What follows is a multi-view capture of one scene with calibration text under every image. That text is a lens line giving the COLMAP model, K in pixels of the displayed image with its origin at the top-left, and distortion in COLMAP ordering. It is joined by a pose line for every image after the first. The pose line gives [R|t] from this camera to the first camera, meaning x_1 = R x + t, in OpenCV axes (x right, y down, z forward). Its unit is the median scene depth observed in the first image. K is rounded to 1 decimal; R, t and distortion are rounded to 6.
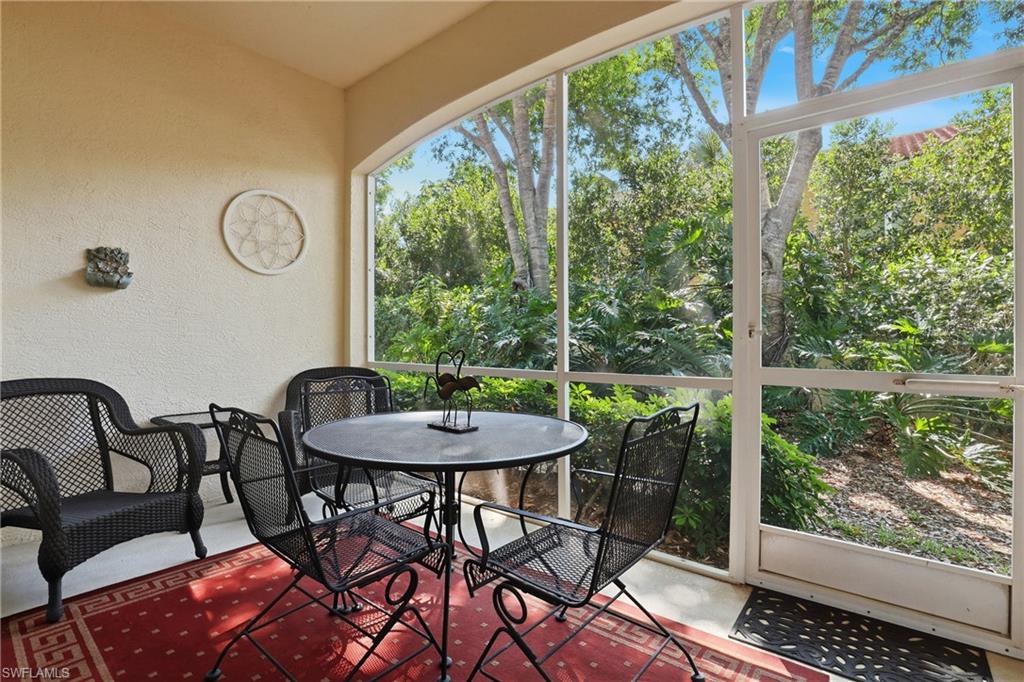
lens RADIAL K [[473.4, 0, 513.7], [0, 473.4, 340.8], [0, 0, 1]] dist [-0.032953, 0.002204]
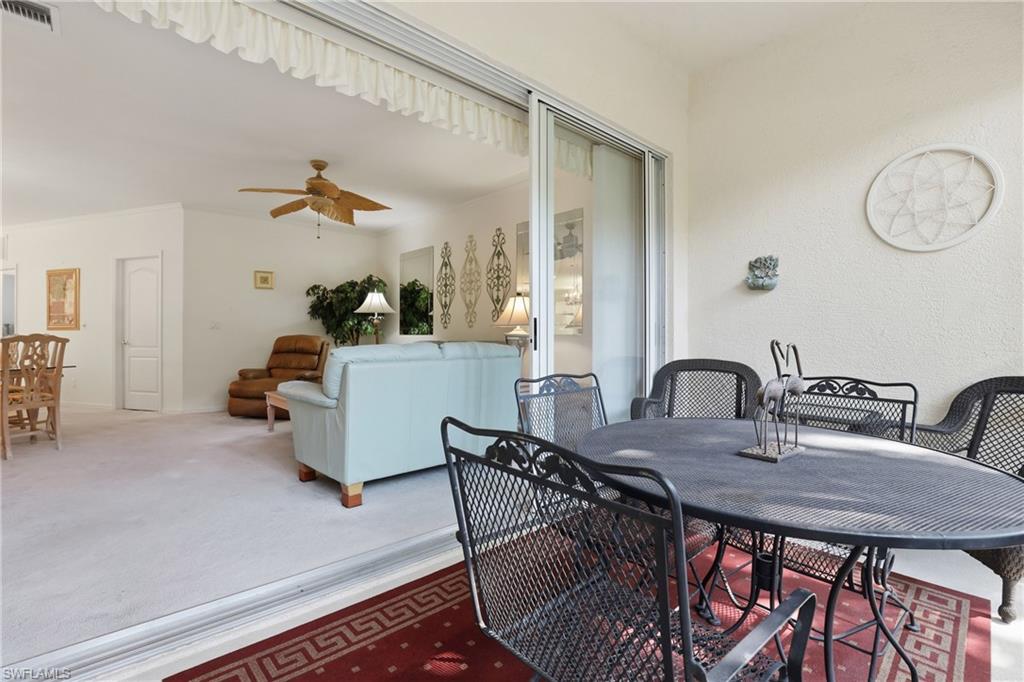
lens RADIAL K [[473.4, 0, 513.2], [0, 473.4, 338.3], [0, 0, 1]] dist [-0.032953, 0.002204]
pose [[-0.142456, 0.008826, -0.989762, 0.331246], [-0.011034, 0.999884, 0.010505, 0.005234], [0.989740, 0.012417, -0.142343, 0.395475]]
